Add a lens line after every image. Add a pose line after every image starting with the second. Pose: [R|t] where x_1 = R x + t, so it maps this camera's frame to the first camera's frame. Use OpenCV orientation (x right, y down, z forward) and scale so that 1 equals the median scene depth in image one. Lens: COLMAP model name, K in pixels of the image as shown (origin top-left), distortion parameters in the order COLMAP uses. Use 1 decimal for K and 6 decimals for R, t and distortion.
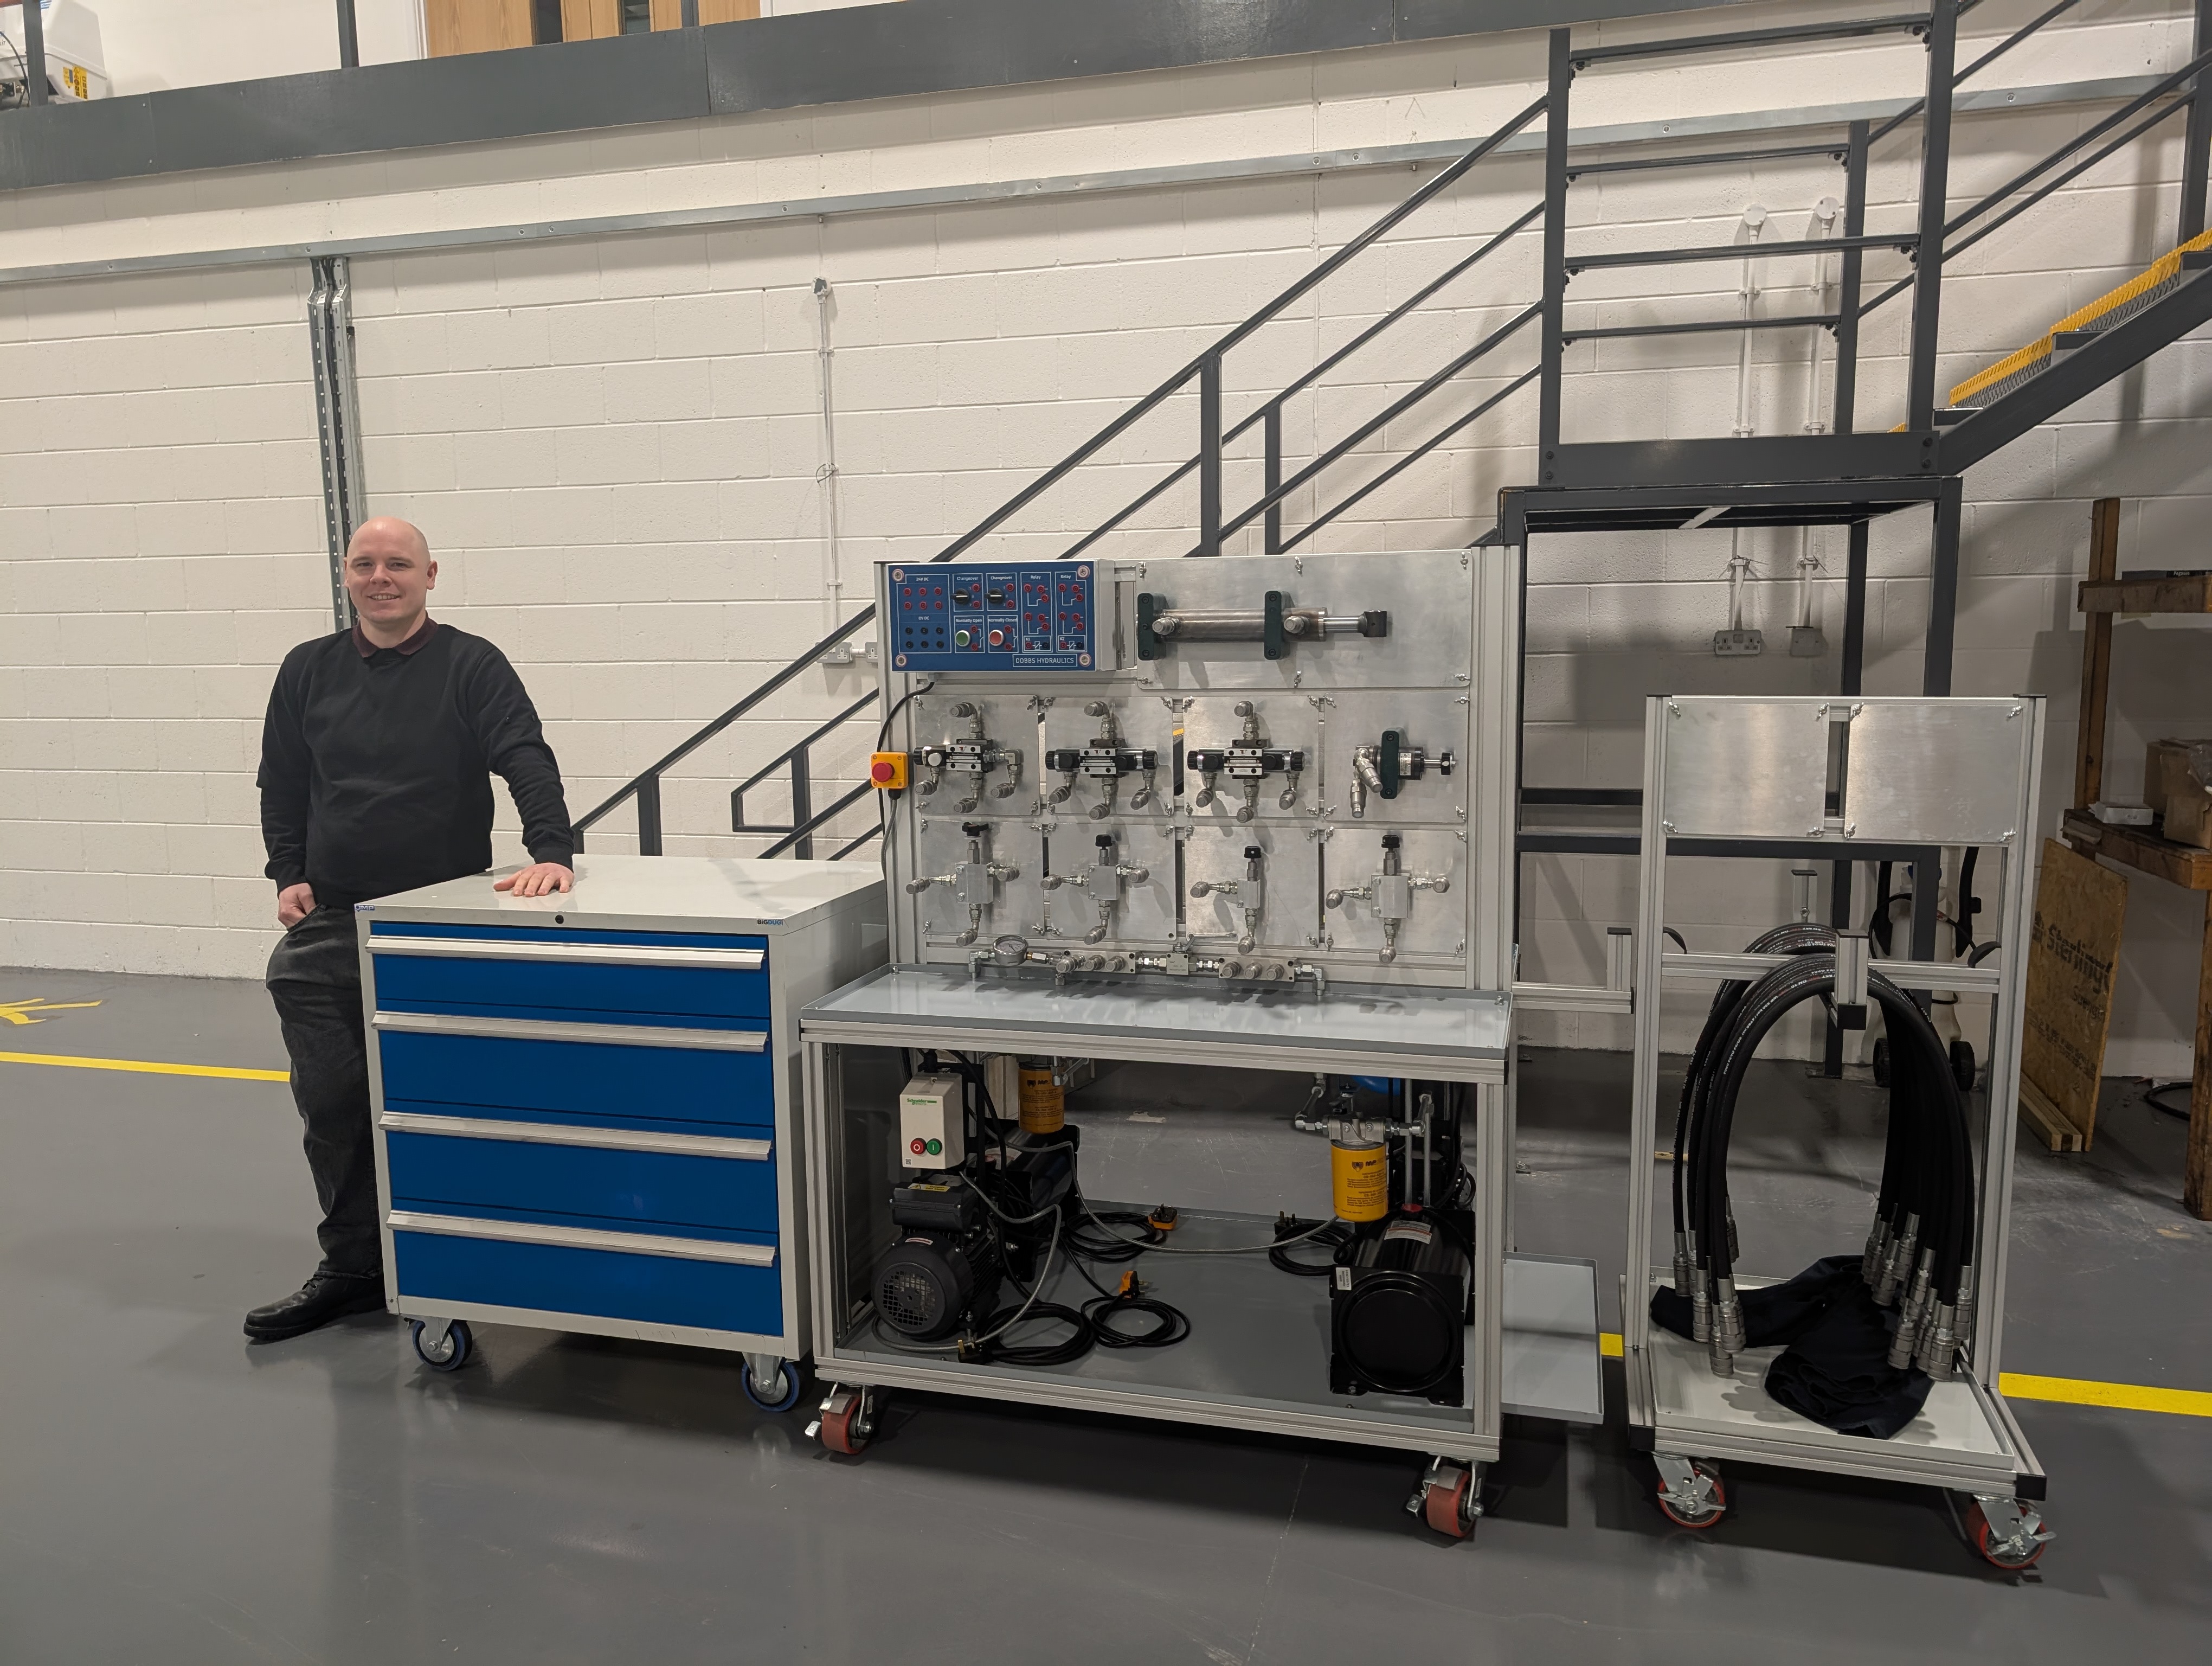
lens RADIAL K [[1589.1, 0, 1119.3], [0, 1589.1, 821.8], [0, 0, 1]] dist [0.008385, -0.003427]
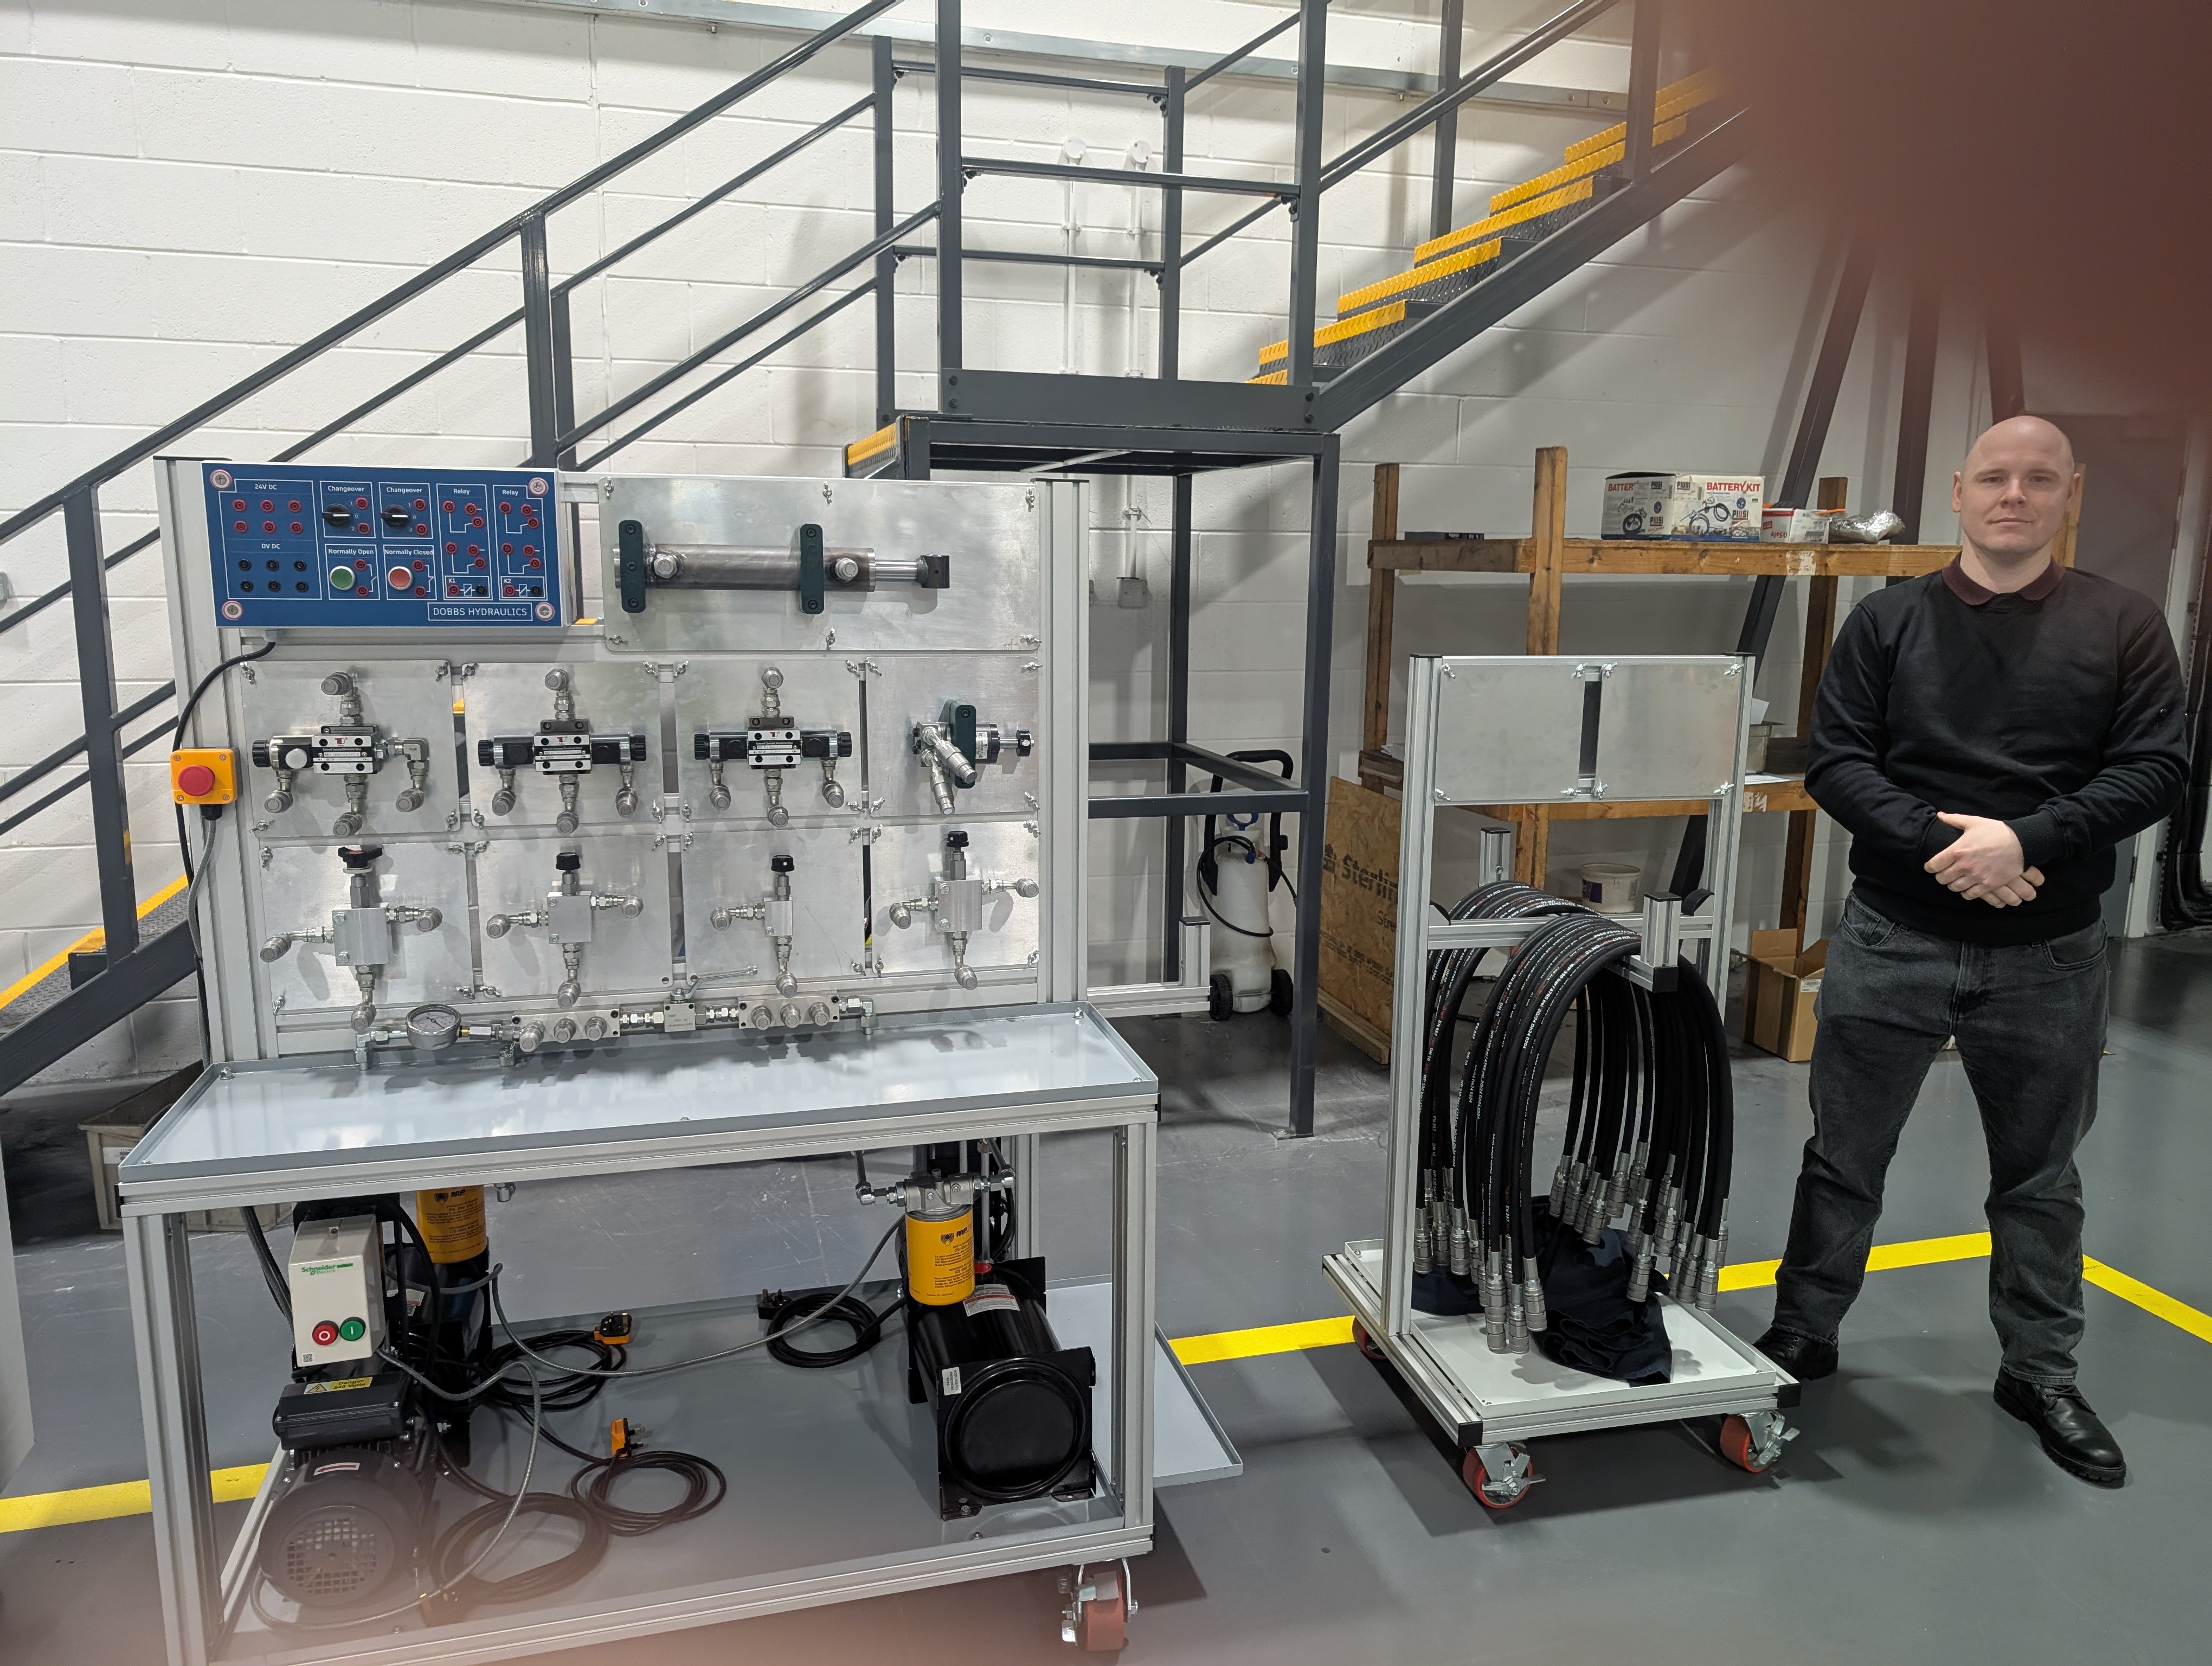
lens RADIAL K [[1585.4, 0, 1130.2], [0, 1585.4, 832.5], [0, 0, 1]] dist [0.010368, -0.004718]
pose [[0.854413, -0.065460, 0.515454, -0.161192], [0.042142, 0.997495, 0.056822, -0.030986], [-0.517882, -0.026827, 0.855031, 0.240009]]
